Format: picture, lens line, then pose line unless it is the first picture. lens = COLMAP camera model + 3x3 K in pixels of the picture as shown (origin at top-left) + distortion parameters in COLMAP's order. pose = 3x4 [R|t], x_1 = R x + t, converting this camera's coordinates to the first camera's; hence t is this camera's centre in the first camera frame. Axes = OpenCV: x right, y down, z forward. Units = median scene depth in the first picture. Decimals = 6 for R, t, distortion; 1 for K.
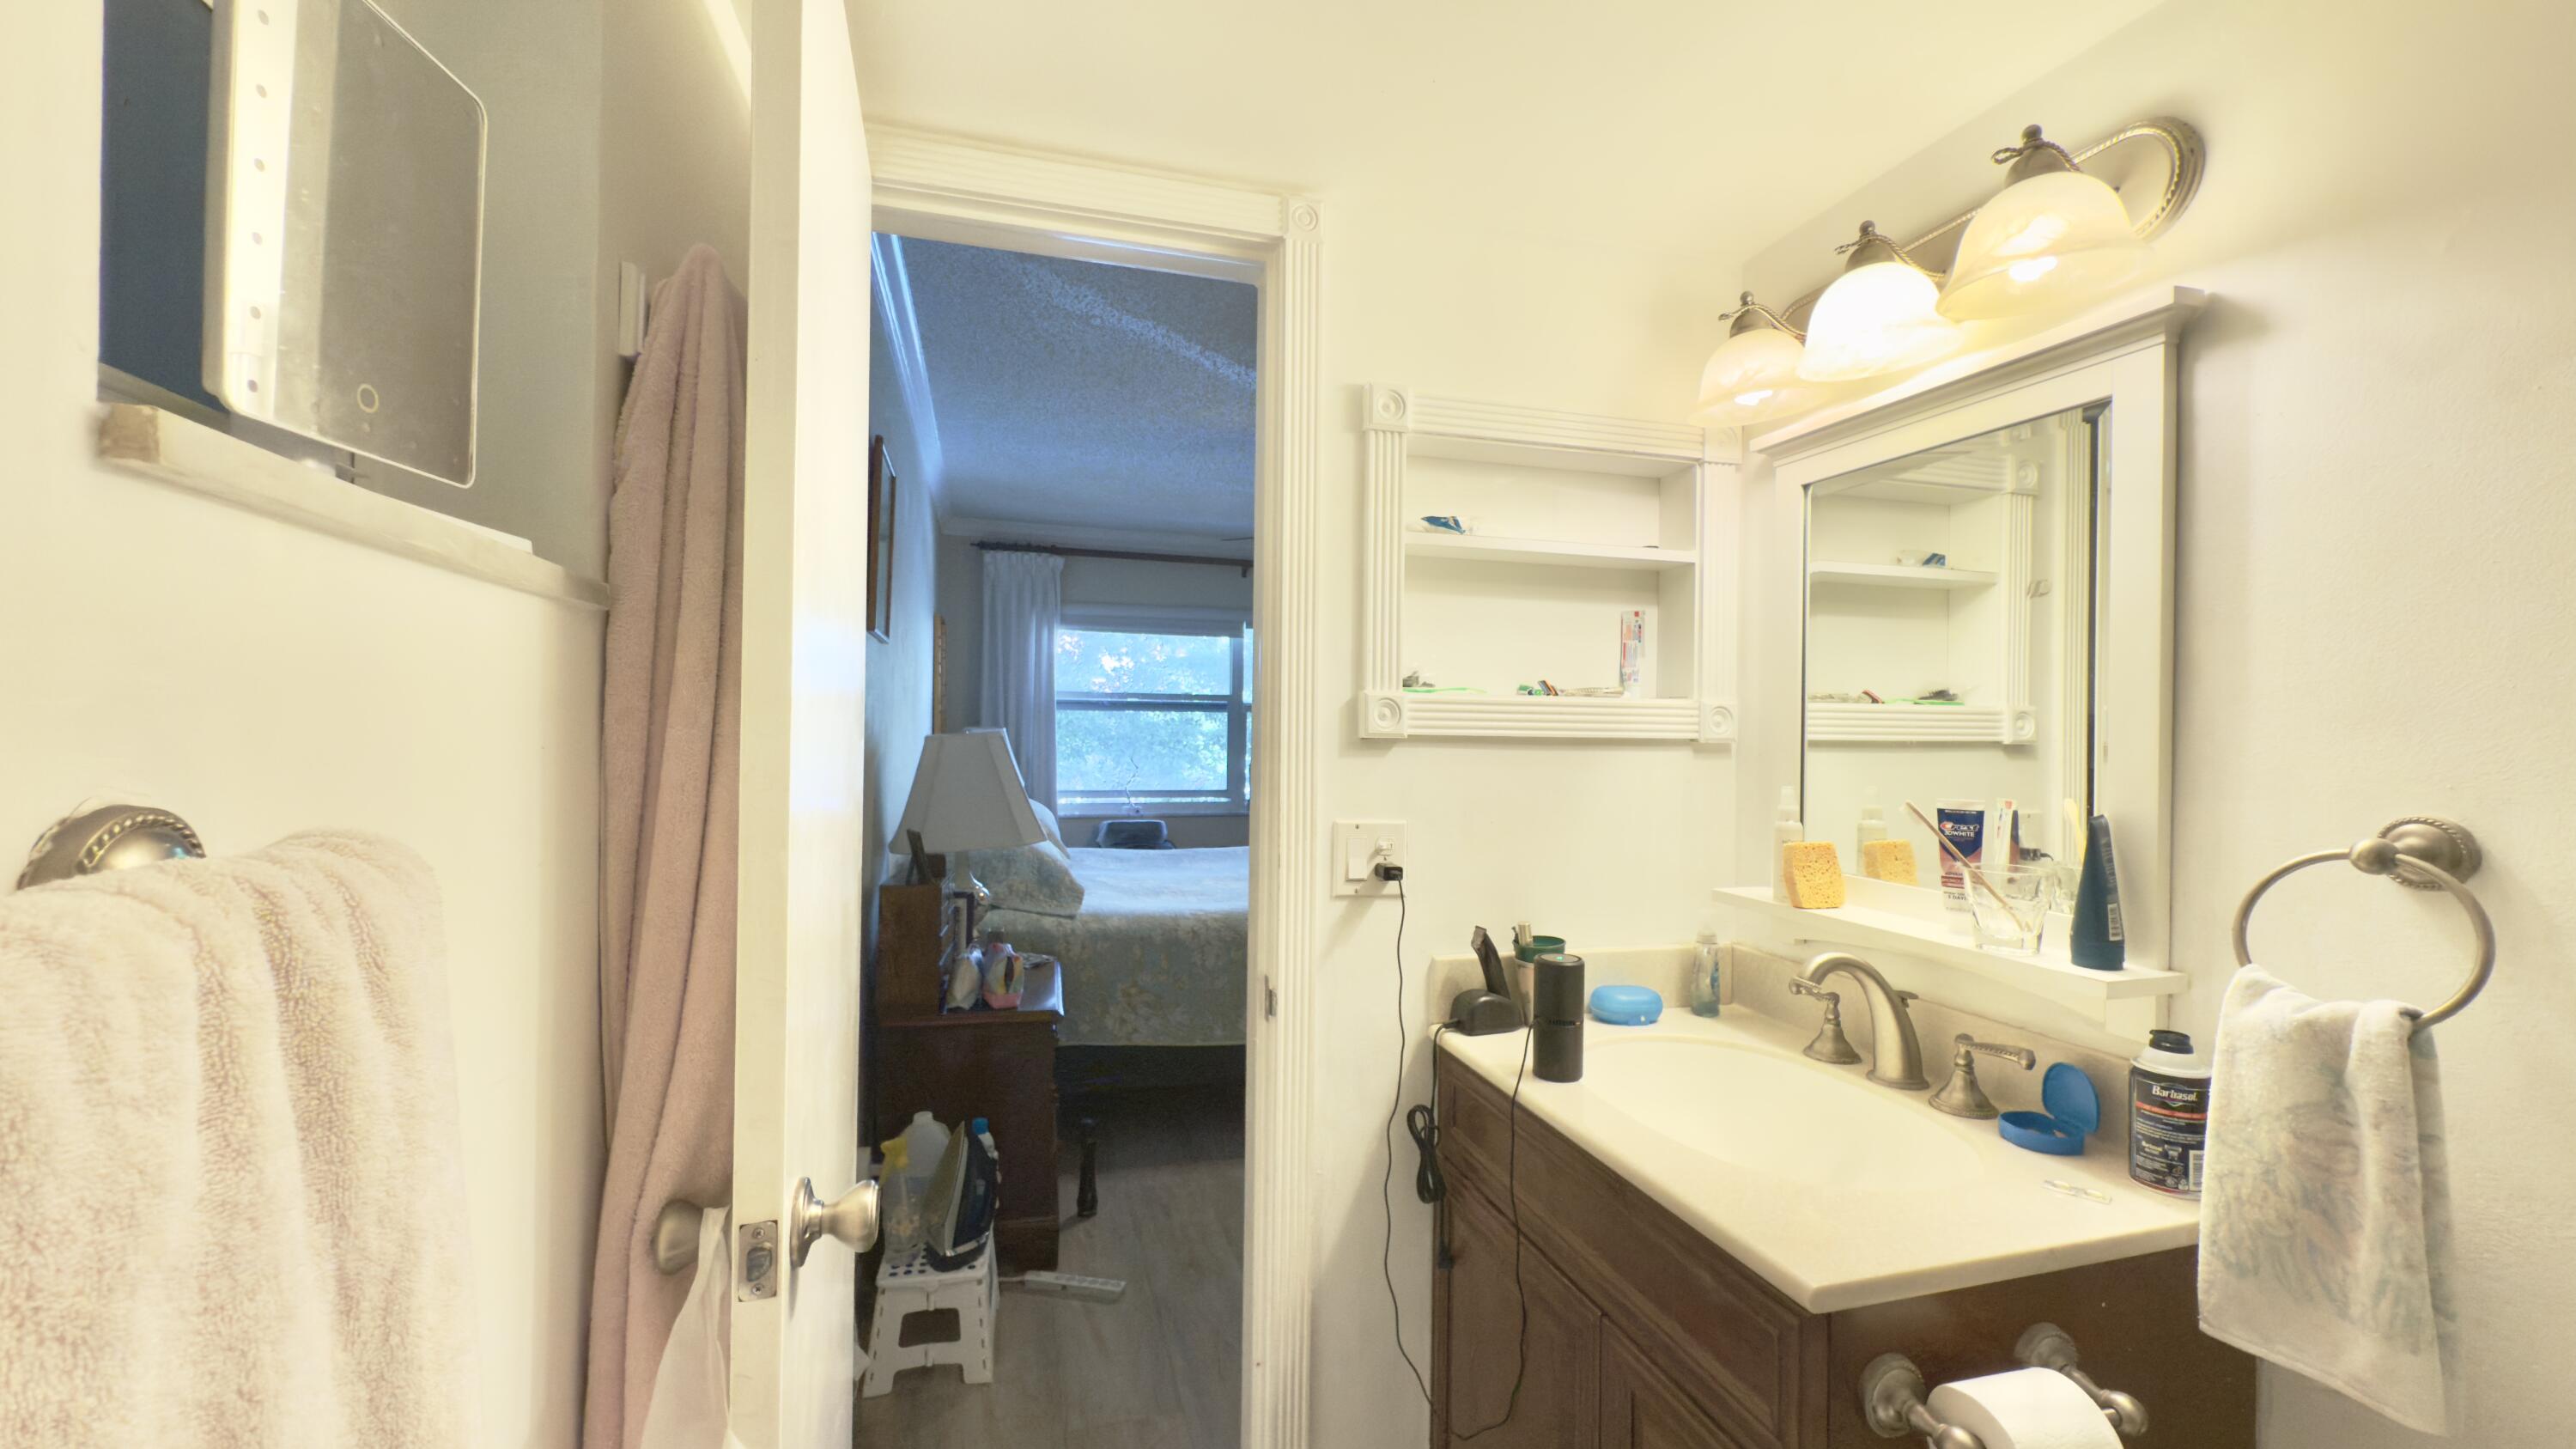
lens RADIAL K [[1030.5, 0, 1291.4], [0, 1030.5, 719.5], [0, 0, 1]] dist [-0.001561, 0.000177]
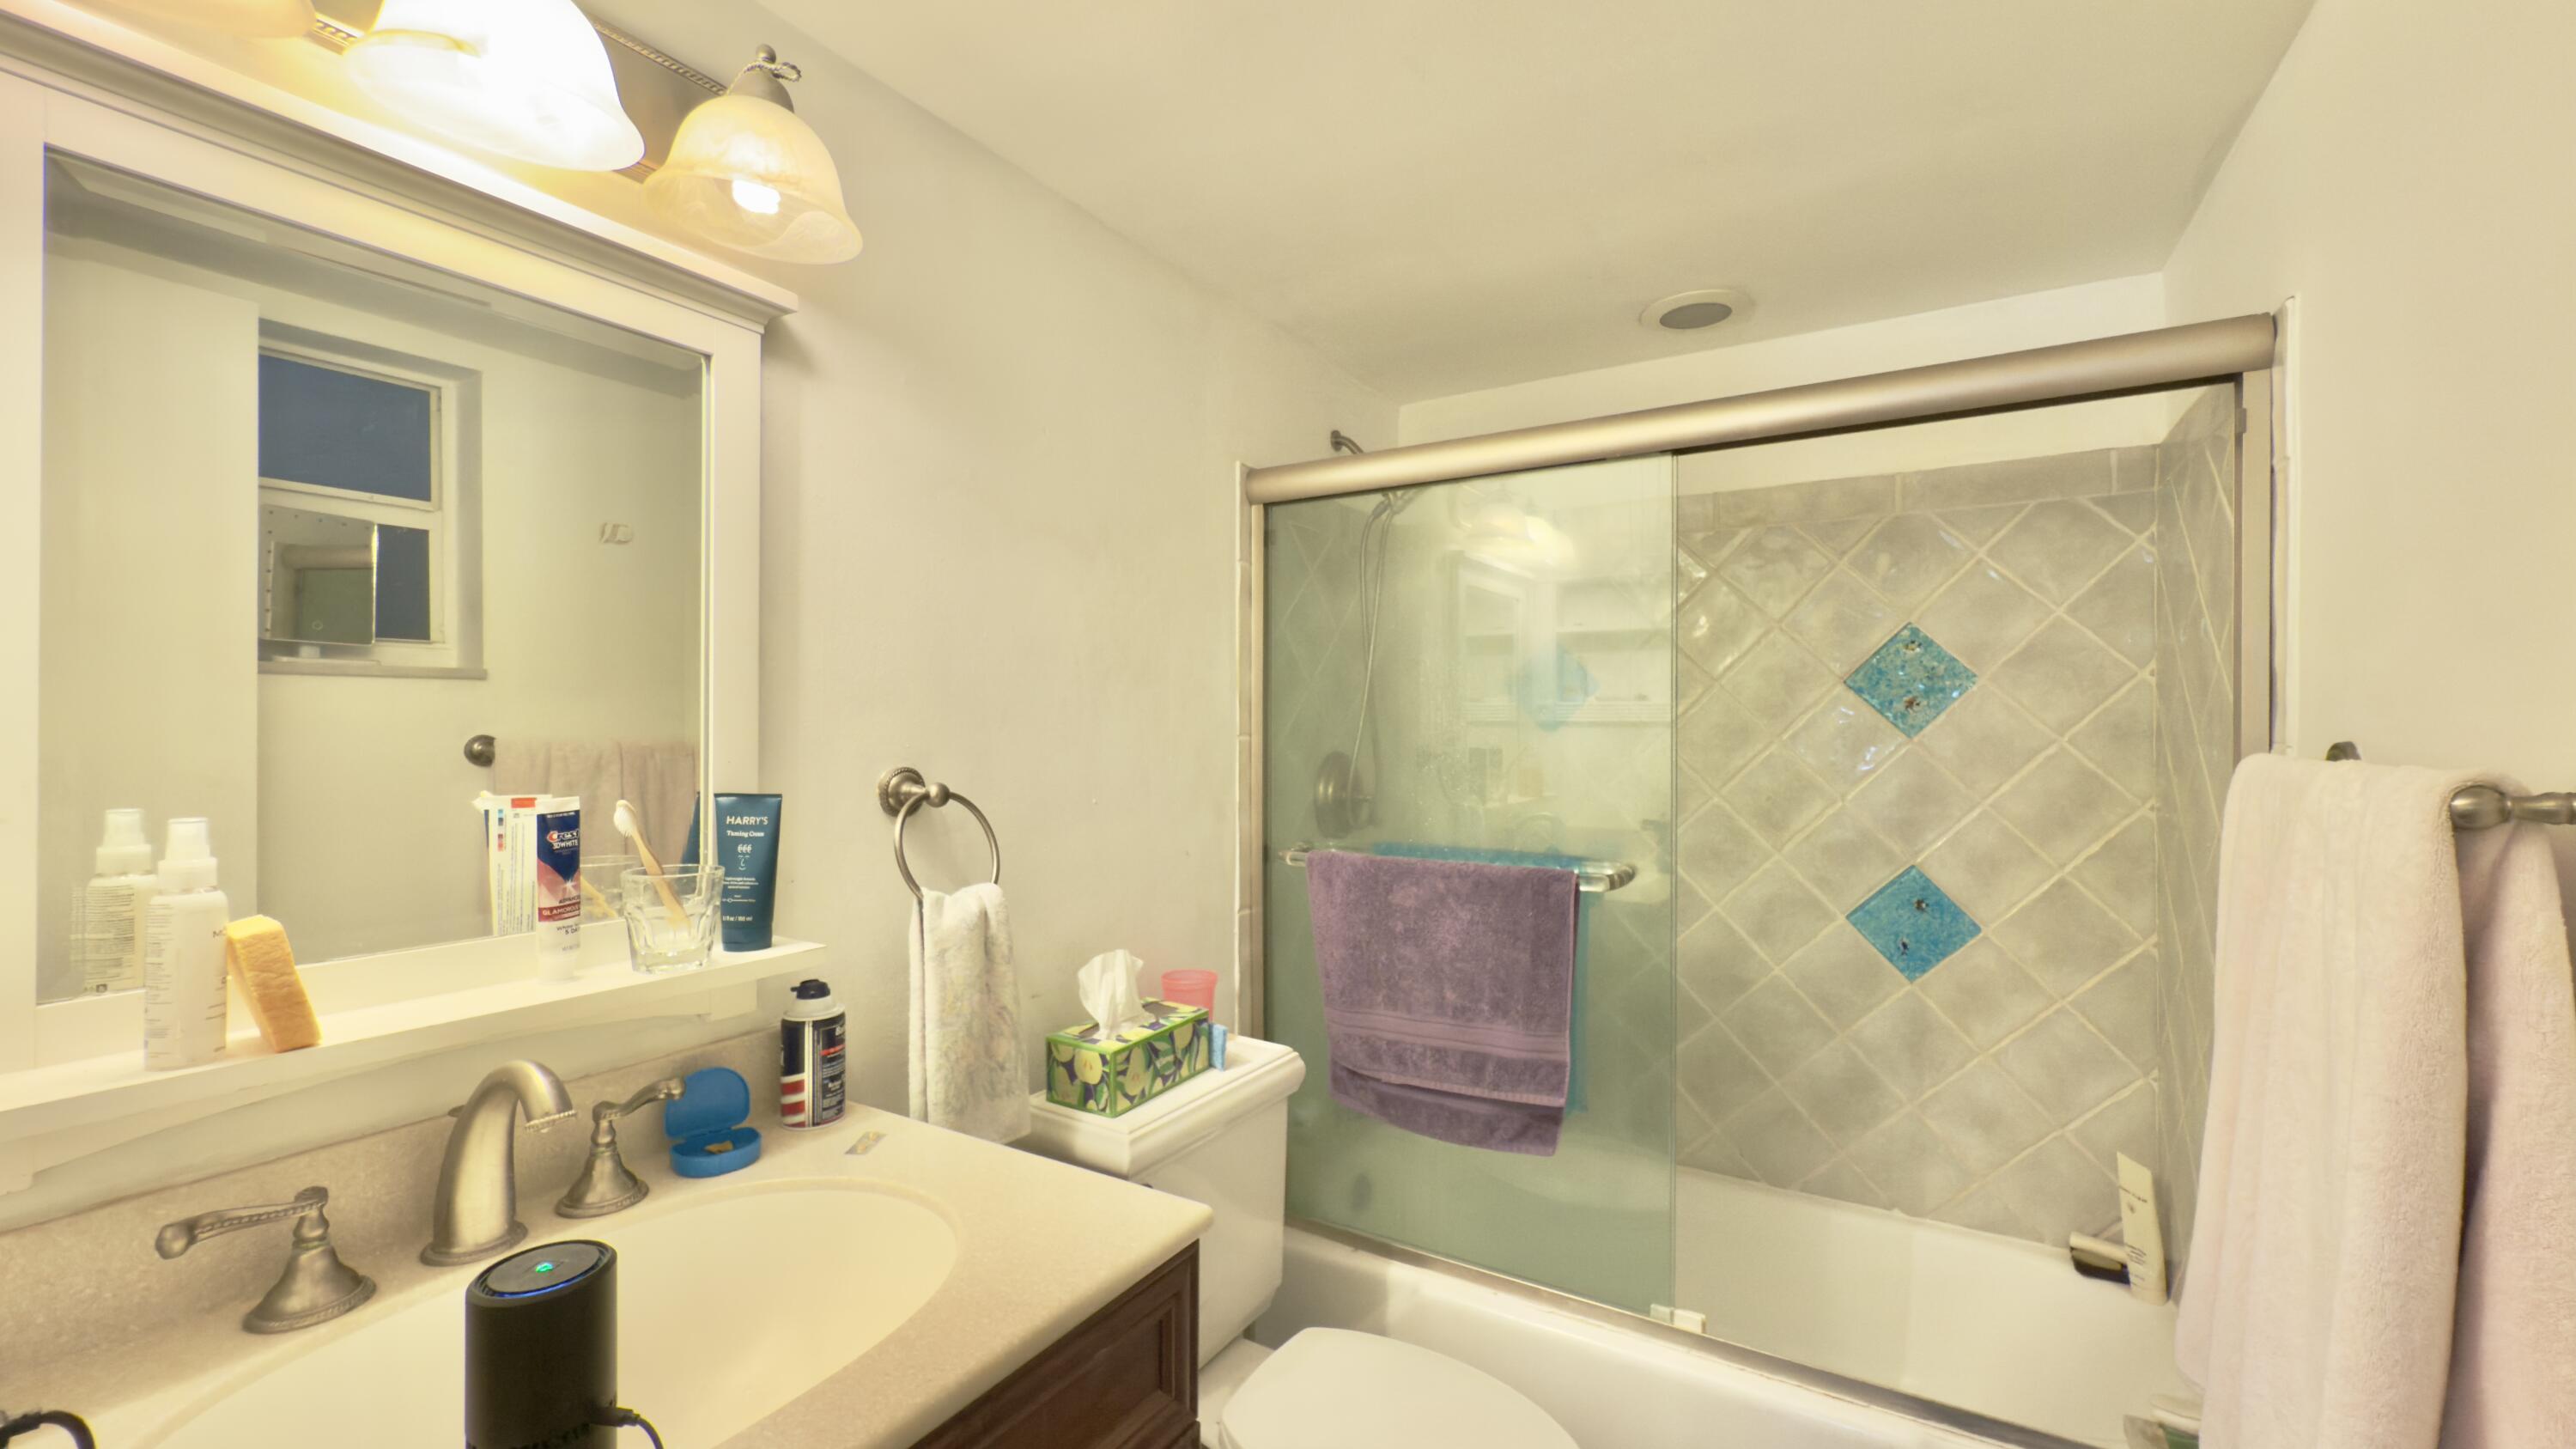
lens RADIAL K [[1030.5, 0, 1291.4], [0, 1030.5, 719.5], [0, 0, 1]] dist [-0.001561, 0.000177]
pose [[-0.681847, -0.009775, 0.731429, -0.220260], [-0.014879, 0.999889, -0.000508, 0.012280], [-0.731343, -0.011229, -0.681917, 1.012697]]
